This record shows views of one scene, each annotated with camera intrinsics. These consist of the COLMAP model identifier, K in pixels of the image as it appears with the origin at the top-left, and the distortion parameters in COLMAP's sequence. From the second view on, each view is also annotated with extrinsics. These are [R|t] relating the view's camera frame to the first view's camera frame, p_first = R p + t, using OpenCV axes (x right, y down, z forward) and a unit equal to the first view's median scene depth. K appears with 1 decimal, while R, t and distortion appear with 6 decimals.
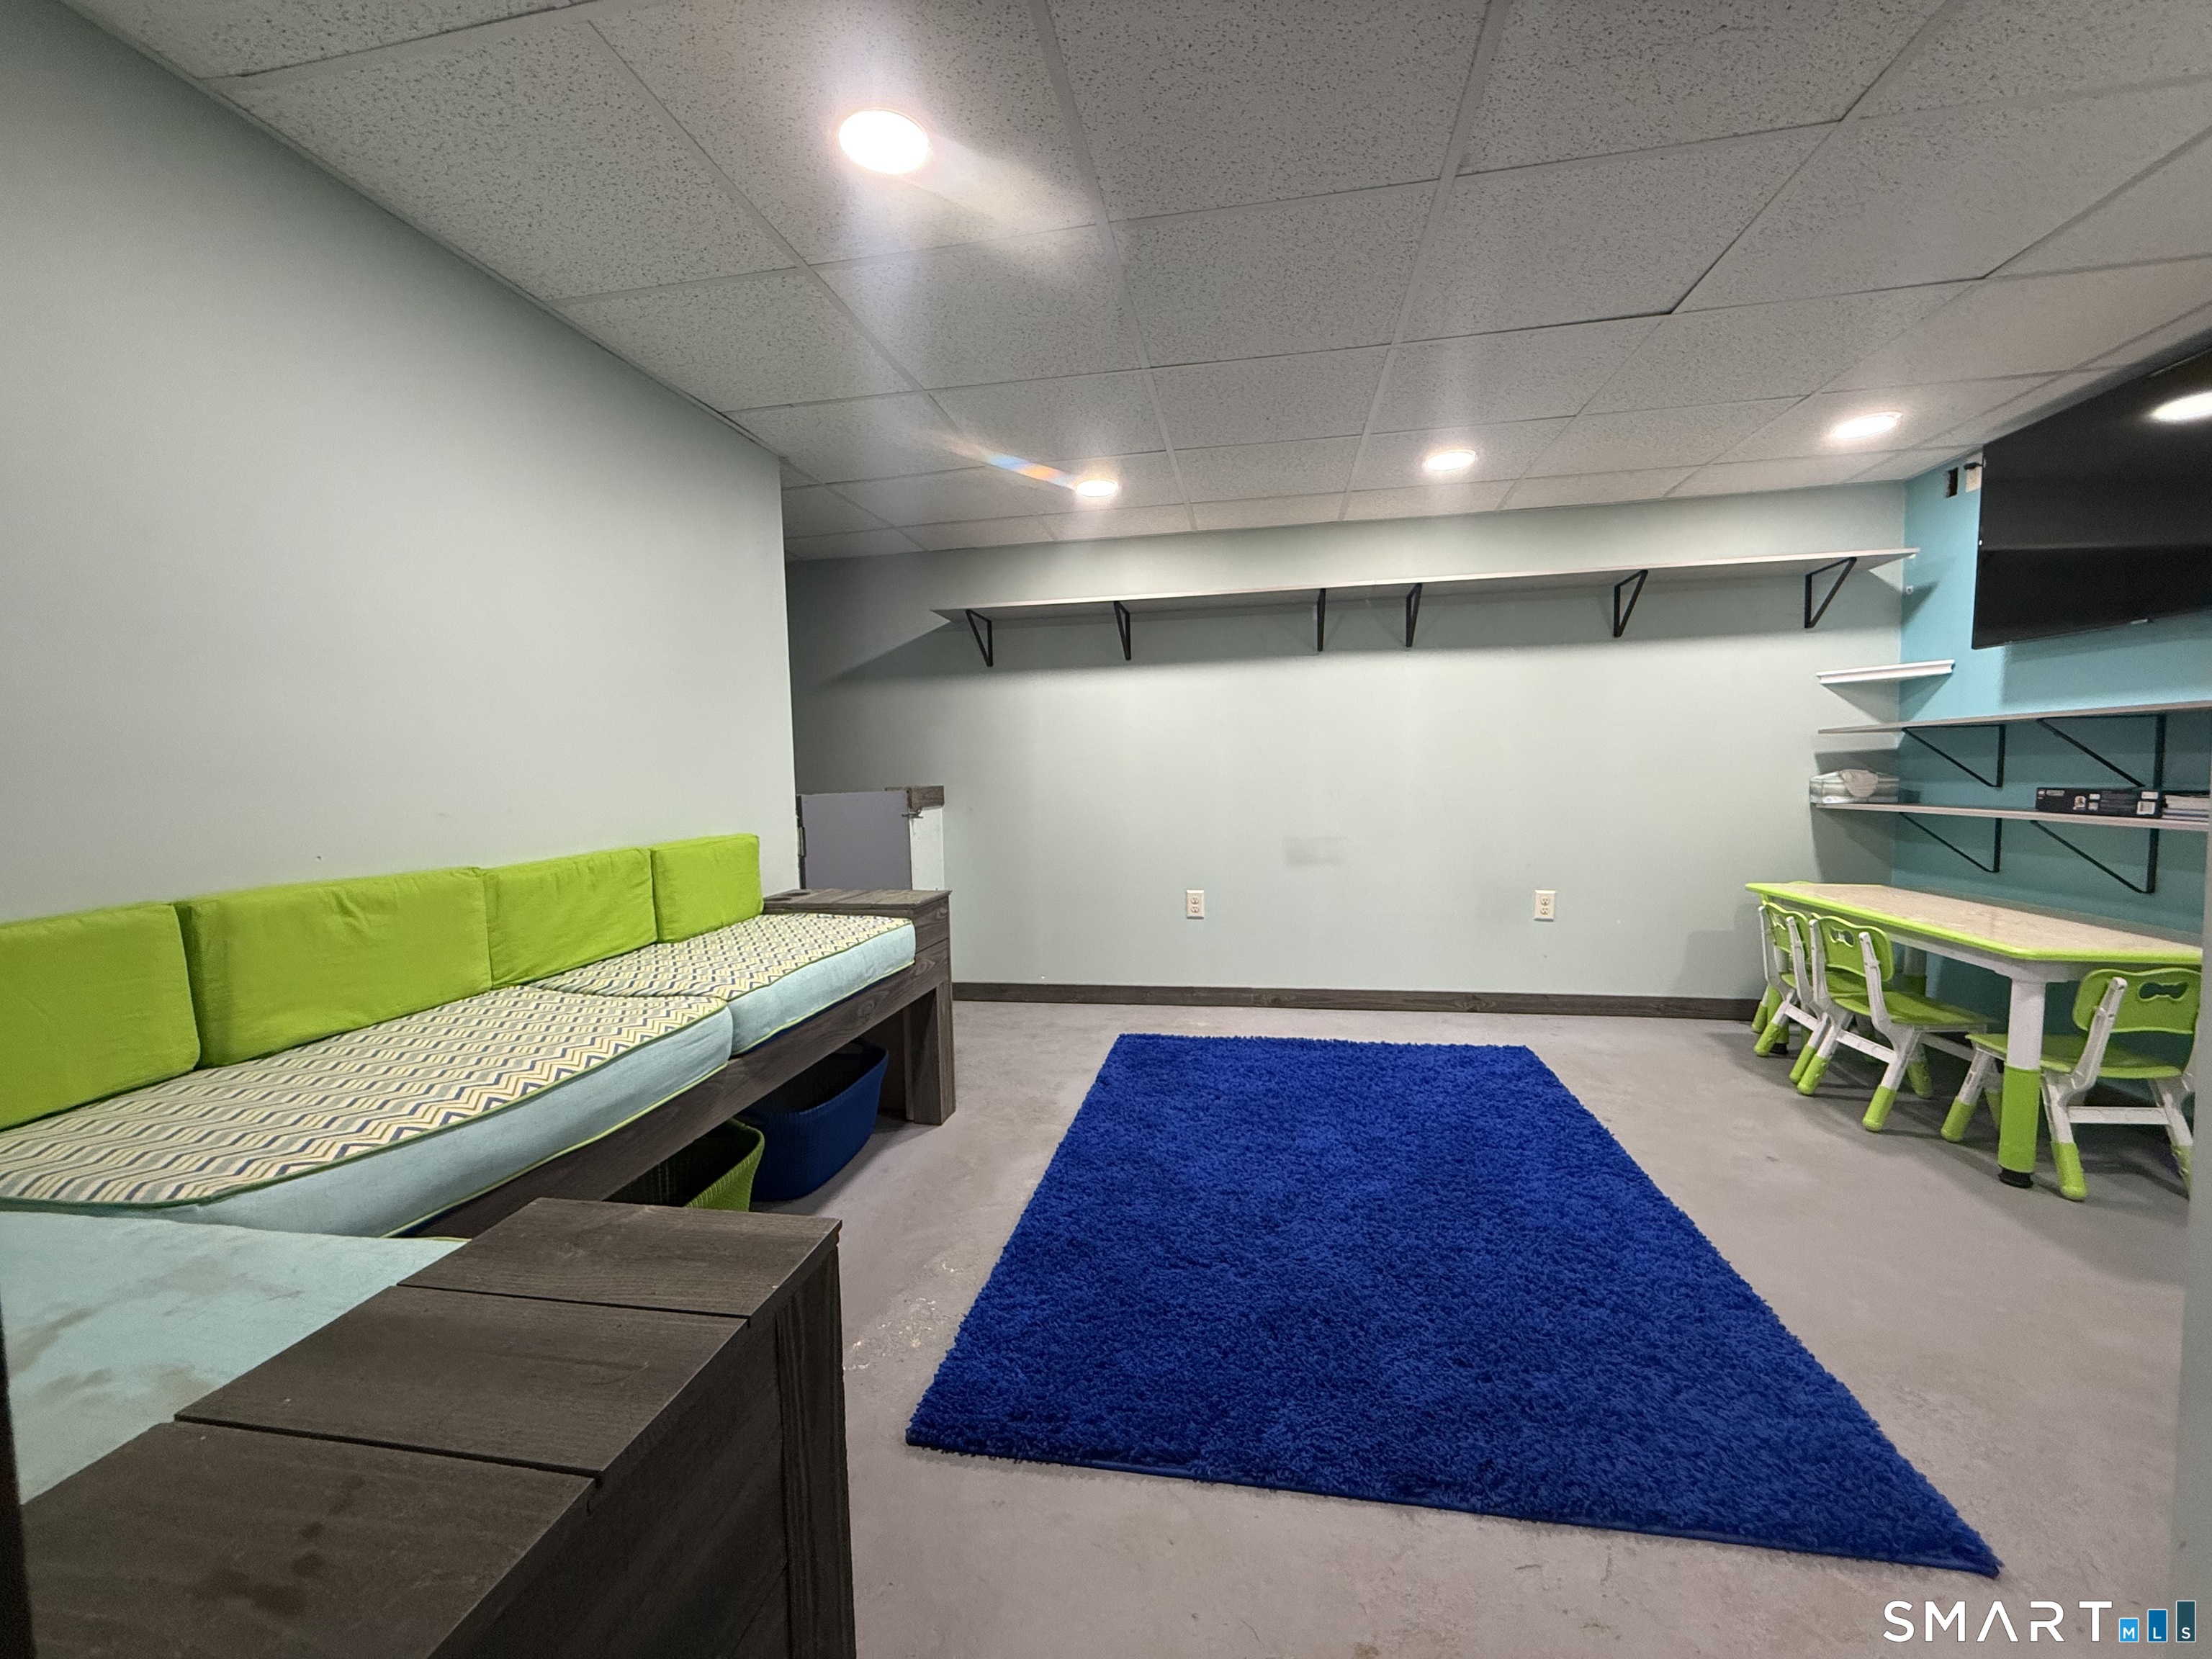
lens RADIAL K [[881.8, 0, 1101.1], [0, 881.8, 830.2], [0, 0, 1]] dist [0.000190, -0.000163]
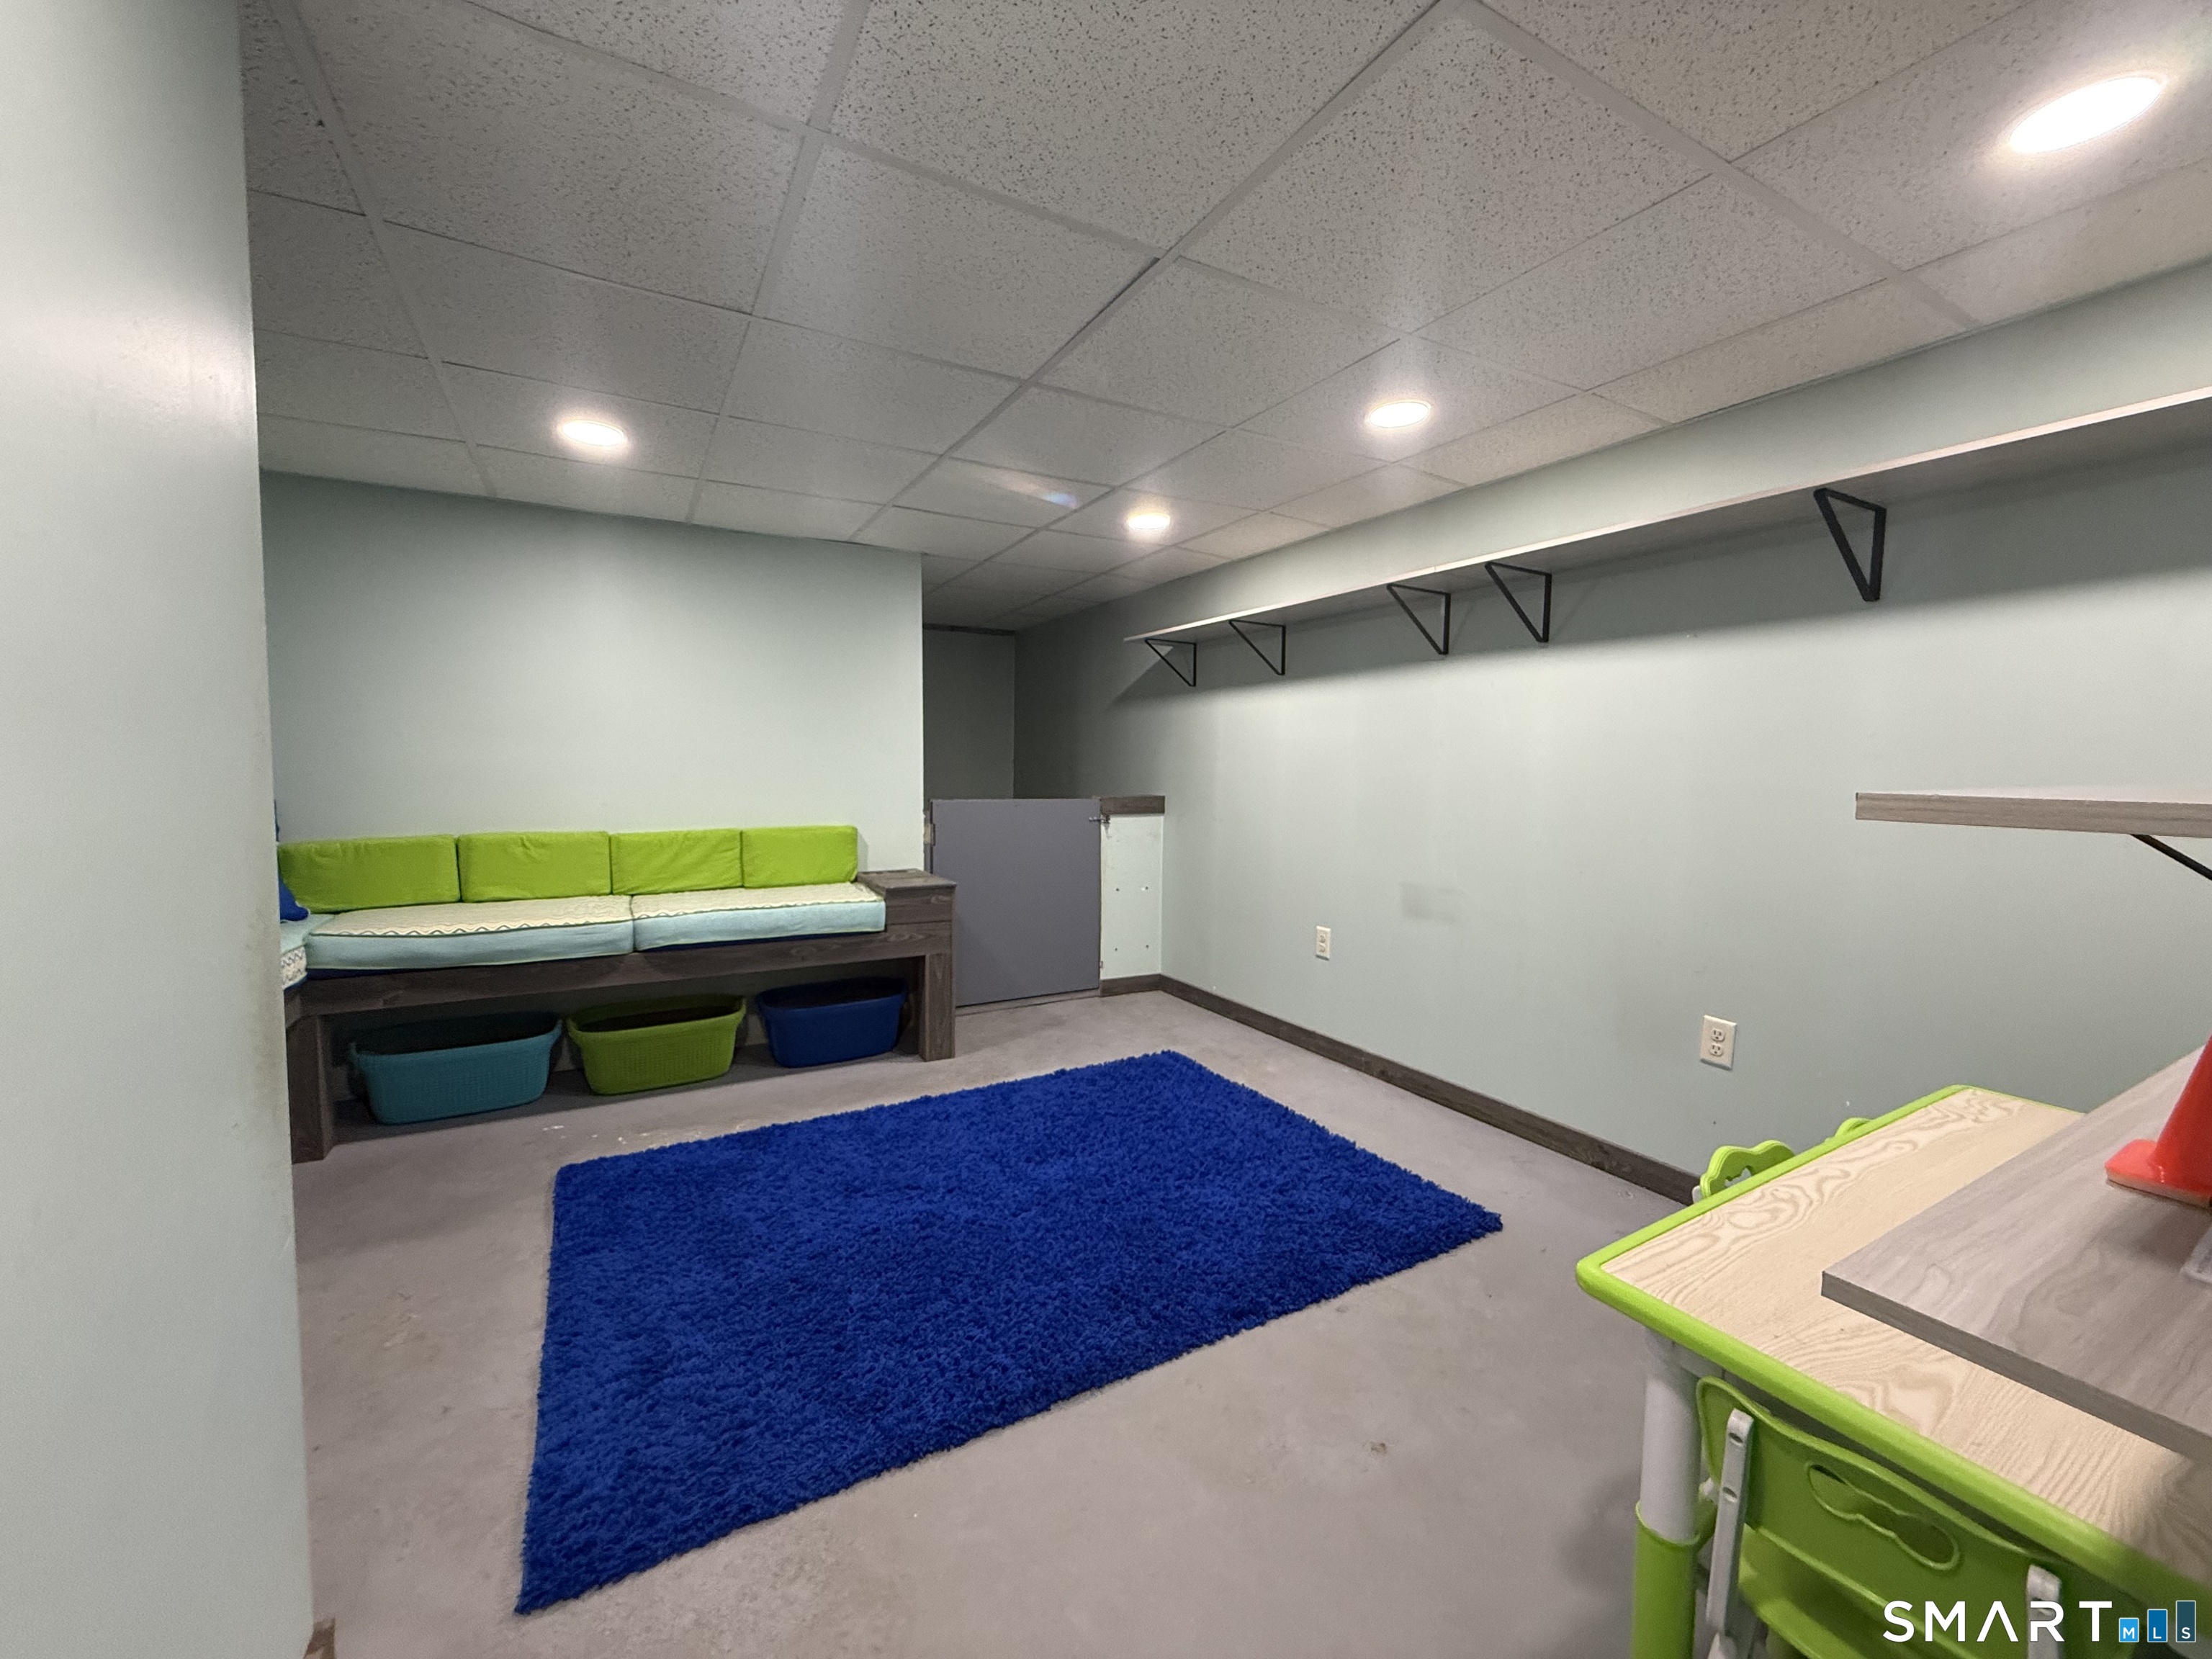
lens RADIAL K [[881.8, 0, 1101.1], [0, 881.8, 830.2], [0, 0, 1]] dist [0.000190, -0.000163]
pose [[0.643526, 0.086463, -0.760525, 0.802375], [-0.072940, 0.996005, 0.051516, -0.076900], [0.761941, 0.022321, 0.647262, 0.297010]]
